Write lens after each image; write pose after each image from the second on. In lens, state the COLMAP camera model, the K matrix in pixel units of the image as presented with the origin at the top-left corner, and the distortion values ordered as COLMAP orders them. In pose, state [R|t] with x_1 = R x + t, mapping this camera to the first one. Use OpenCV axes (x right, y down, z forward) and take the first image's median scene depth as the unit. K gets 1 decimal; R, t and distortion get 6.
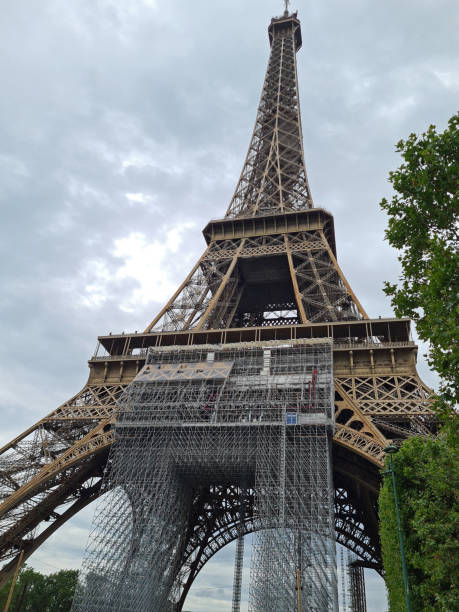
lens RADIAL K [[479.7, 0, 227.3], [0, 479.7, 305.8], [0, 0, 1]] dist [0.042184, 0.003278]
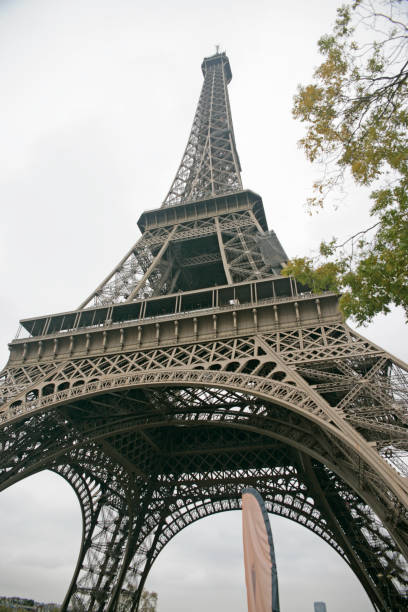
lens RADIAL K [[423.2, 0, 204.0], [0, 423.2, 306.0], [0, 0, 1]] dist [-0.124754, 0.130795]
pose [[0.997562, -0.069413, 0.007219, 0.082635], [0.069718, 0.995830, -0.058845, 0.094738], [-0.003104, 0.059205, 0.998241, 0.138534]]
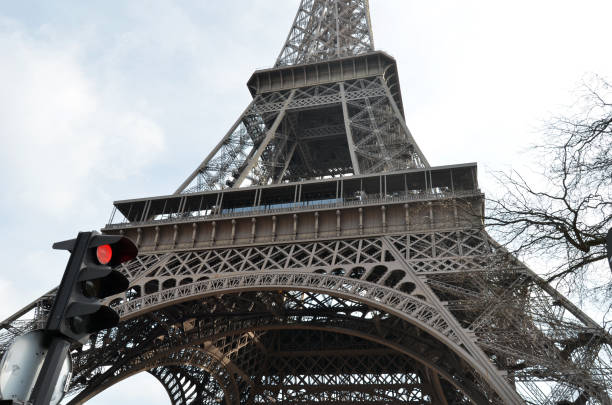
lens RADIAL K [[519.8, 0, 309.4], [0, 519.8, 201.2], [0, 0, 1]] dist [-0.018087, -0.001496]
pose [[0.999603, -0.028004, -0.003093, 0.066563], [0.028050, 0.999475, 0.016243, 0.050243], [0.002636, -0.016323, 0.999863, 0.075154]]
